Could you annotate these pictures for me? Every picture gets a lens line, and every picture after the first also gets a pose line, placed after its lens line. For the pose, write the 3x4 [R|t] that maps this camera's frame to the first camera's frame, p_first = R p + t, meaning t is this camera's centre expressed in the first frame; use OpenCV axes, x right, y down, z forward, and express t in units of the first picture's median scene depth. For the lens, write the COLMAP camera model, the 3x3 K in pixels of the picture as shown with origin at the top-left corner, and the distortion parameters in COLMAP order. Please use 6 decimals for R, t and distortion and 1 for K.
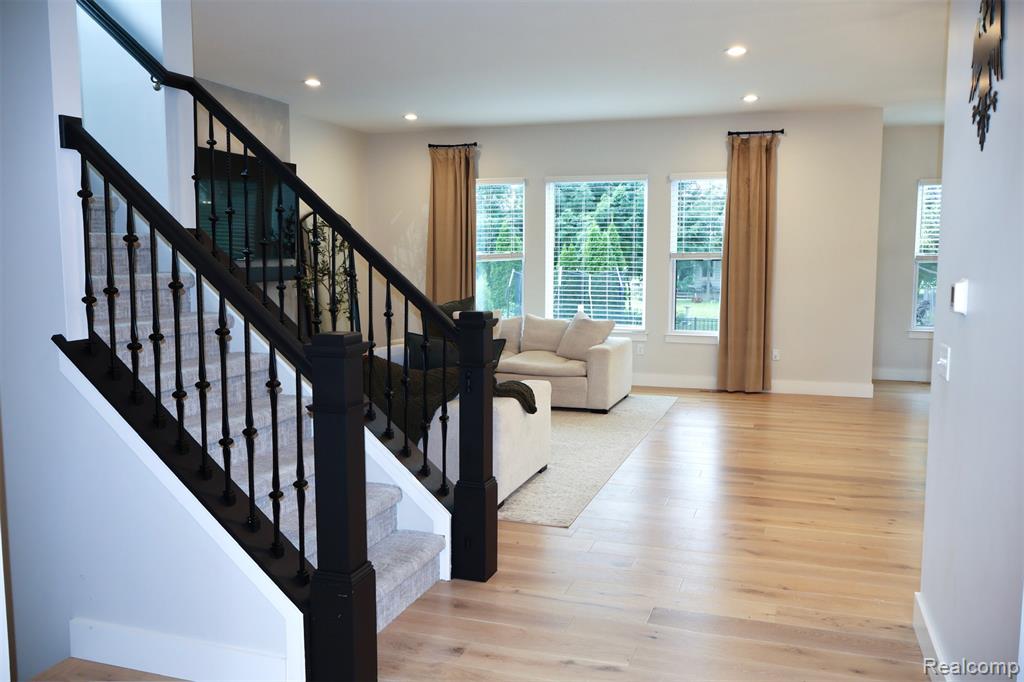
lens RADIAL K [[847.8, 0, 515.5], [0, 847.8, 348.5], [0, 0, 1]] dist [-0.011033, 0.007901]
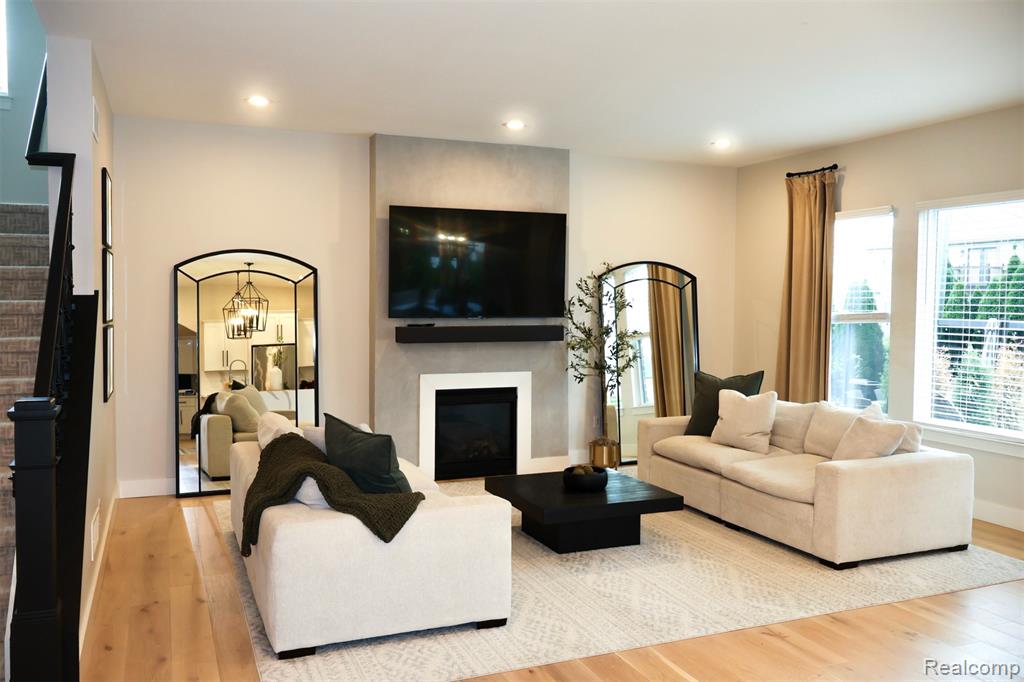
lens RADIAL K [[847.8, 0, 510.7], [0, 847.8, 338.2], [0, 0, 1]] dist [-0.011033, 0.007901]
pose [[0.658007, 0.035879, -0.752157, 0.620150], [-0.085882, 0.995922, -0.027625, -0.085312], [0.748098, 0.082774, 0.658405, 0.574556]]
